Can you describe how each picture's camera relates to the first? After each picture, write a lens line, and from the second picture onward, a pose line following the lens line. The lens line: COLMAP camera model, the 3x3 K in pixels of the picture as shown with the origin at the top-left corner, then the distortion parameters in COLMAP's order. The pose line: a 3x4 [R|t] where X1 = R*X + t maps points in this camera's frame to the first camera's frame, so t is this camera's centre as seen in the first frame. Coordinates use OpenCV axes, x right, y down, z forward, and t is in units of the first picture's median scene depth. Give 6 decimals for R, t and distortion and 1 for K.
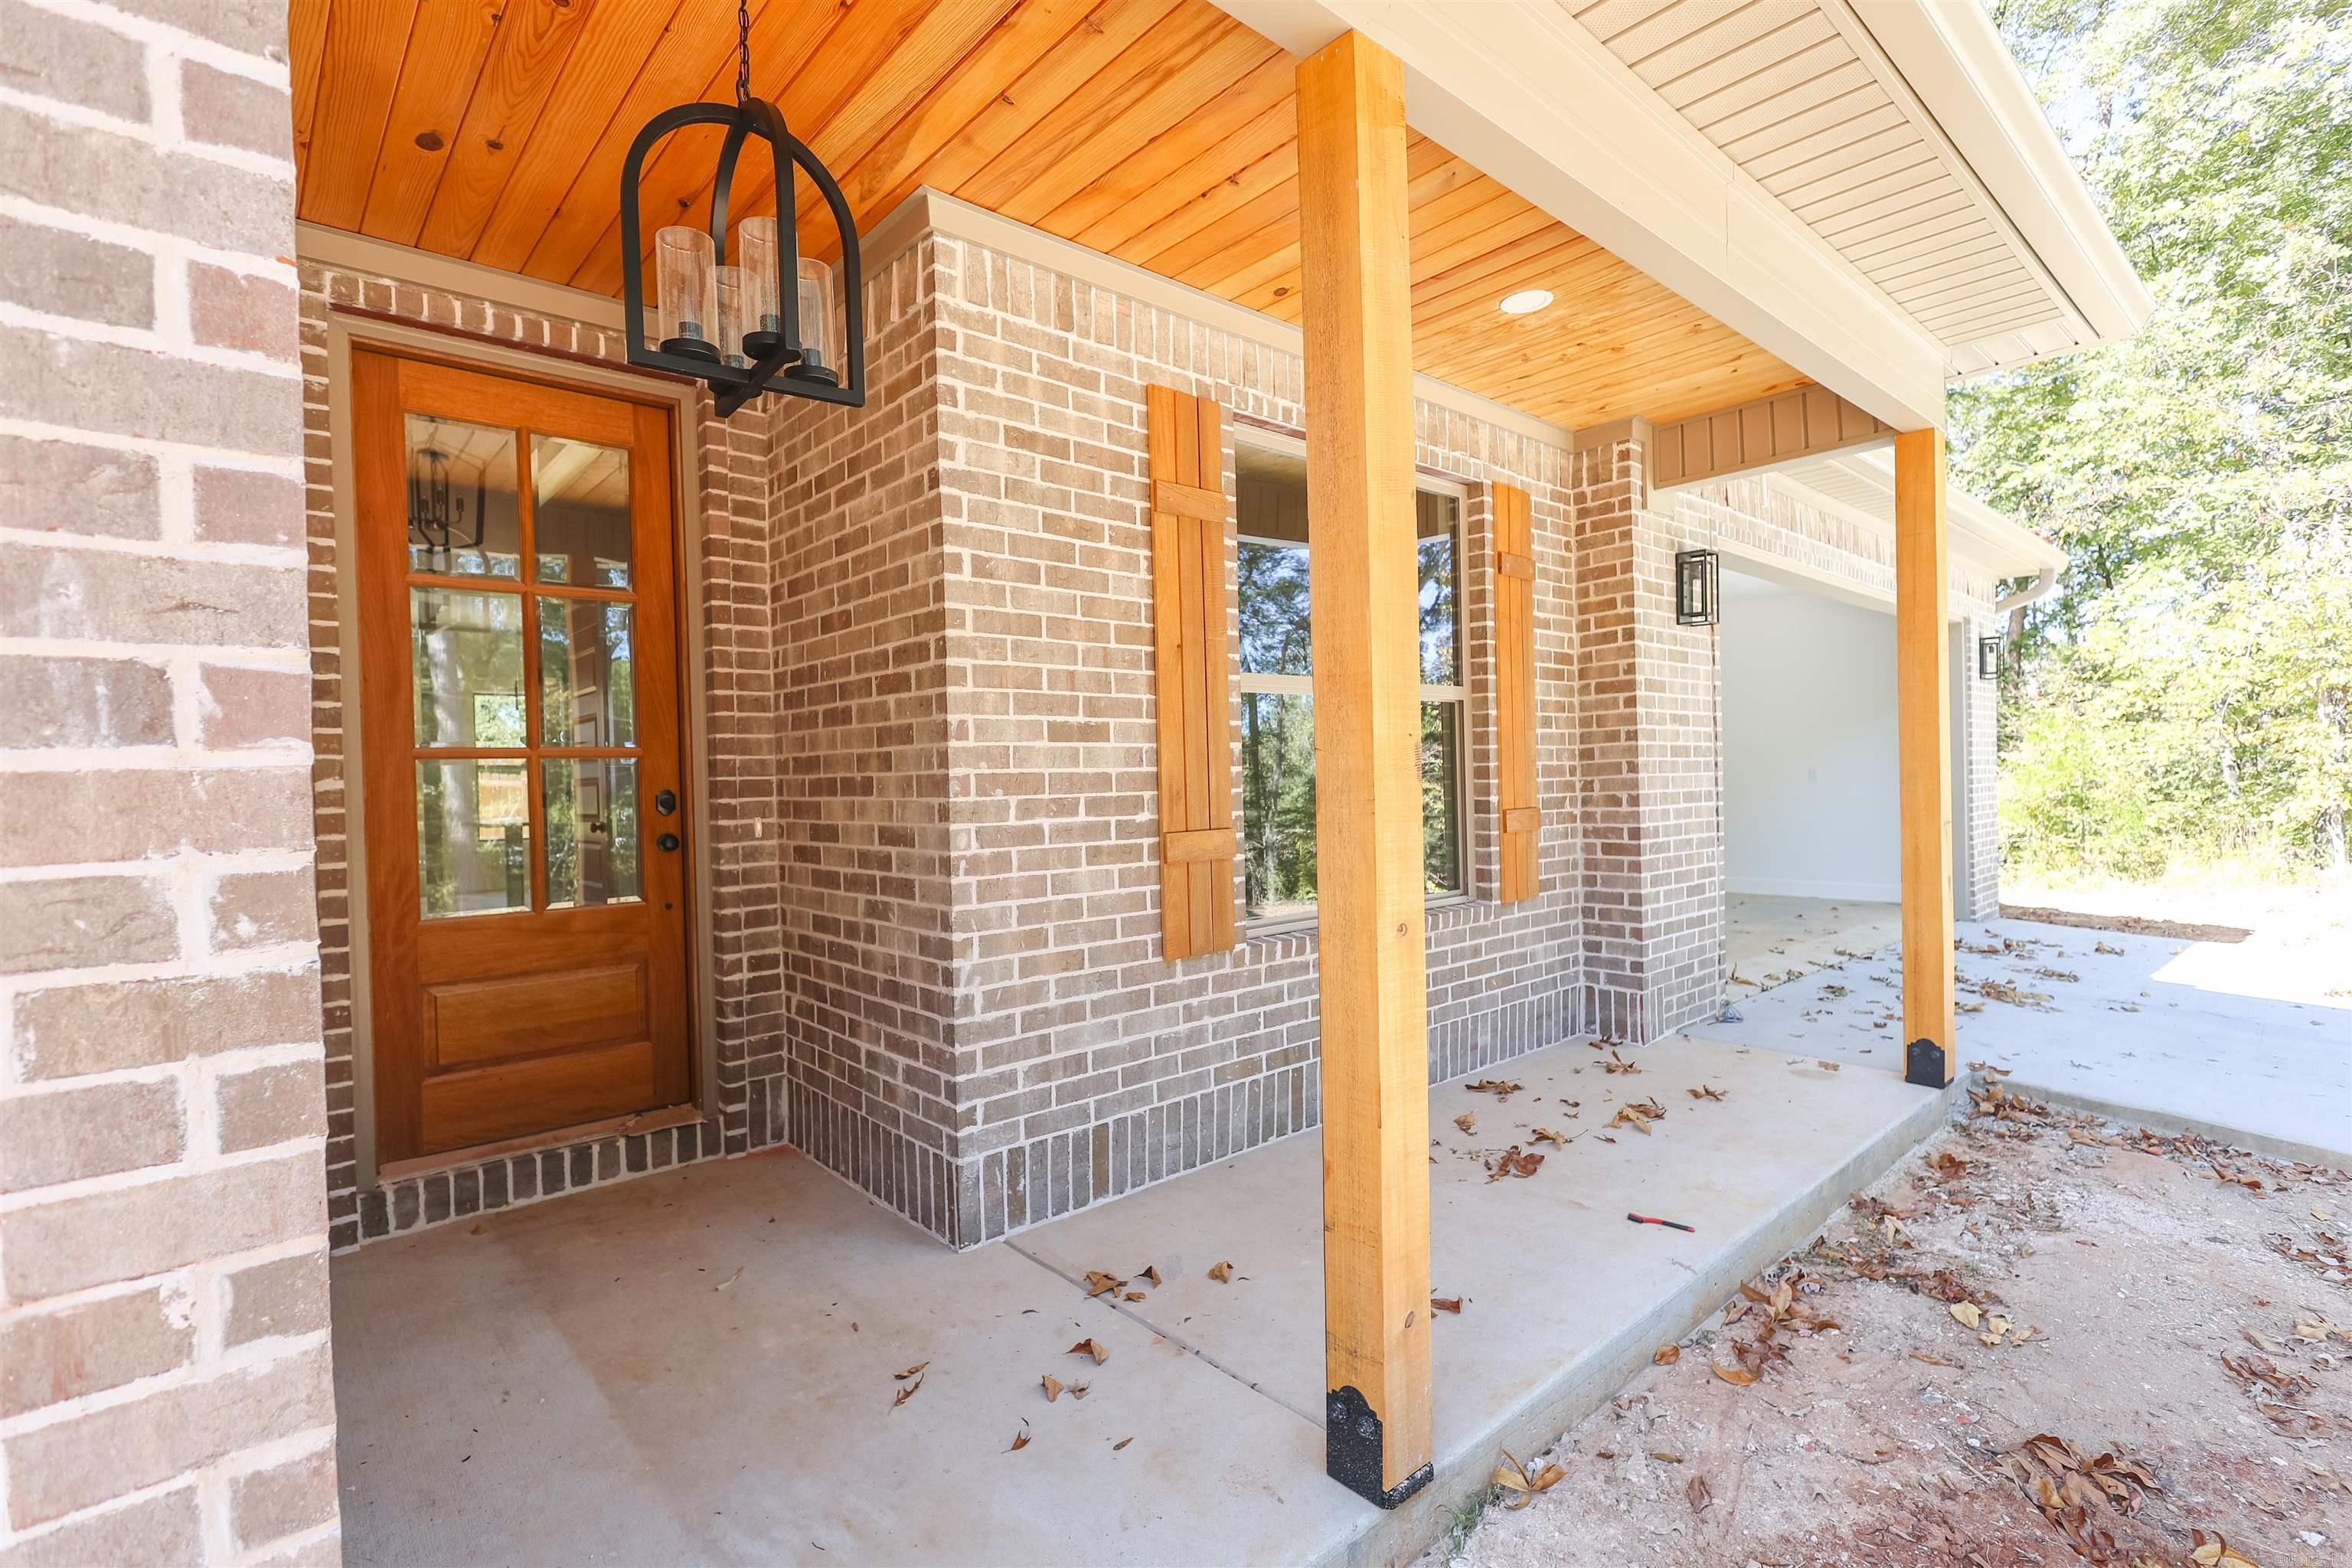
lens RADIAL K [[1073.0, 0, 1176.0], [0, 1073.0, 784.0], [0, 0, 1]] dist [-0.000252, -0.000024]
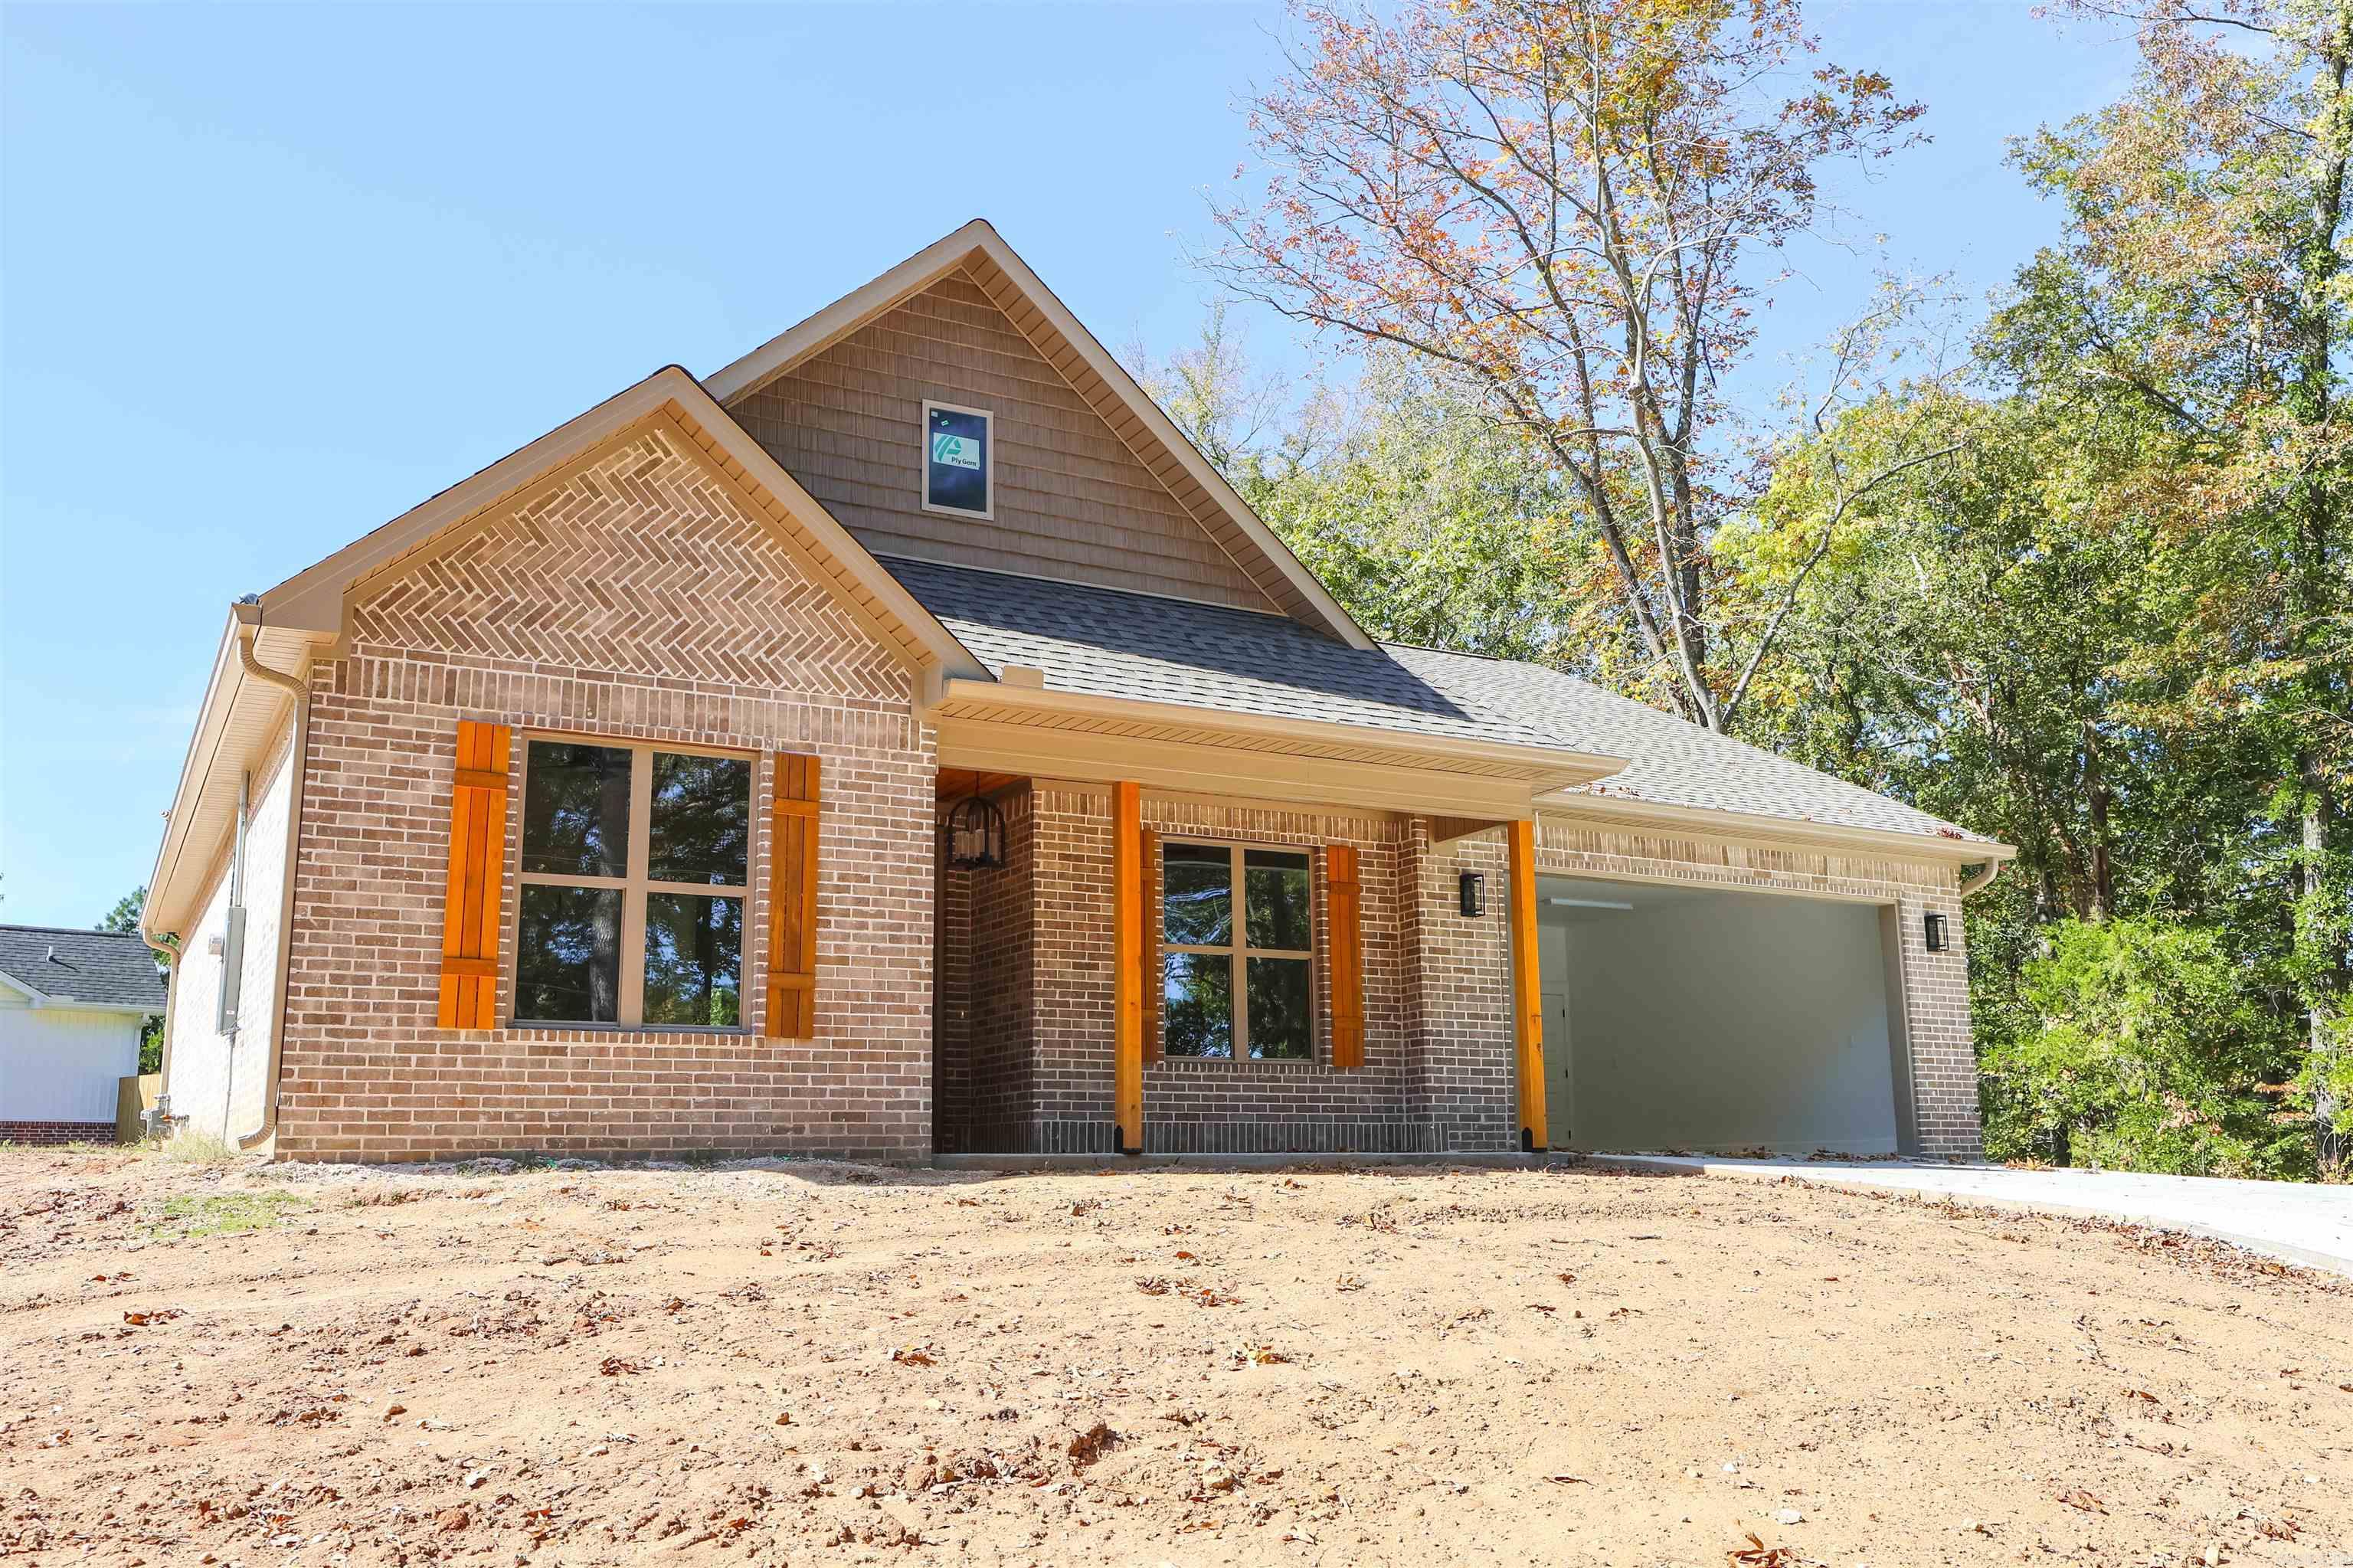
lens RADIAL K [[1880.7, 0, 1179.5], [0, 1880.7, 825.1], [0, 0, 1]] dist [0.072861, -0.000587]
pose [[0.976802, -0.027622, -0.212354, 1.093497], [-0.012522, 0.982582, -0.185409, 0.451640], [0.213777, 0.183767, 0.959442, -3.335418]]
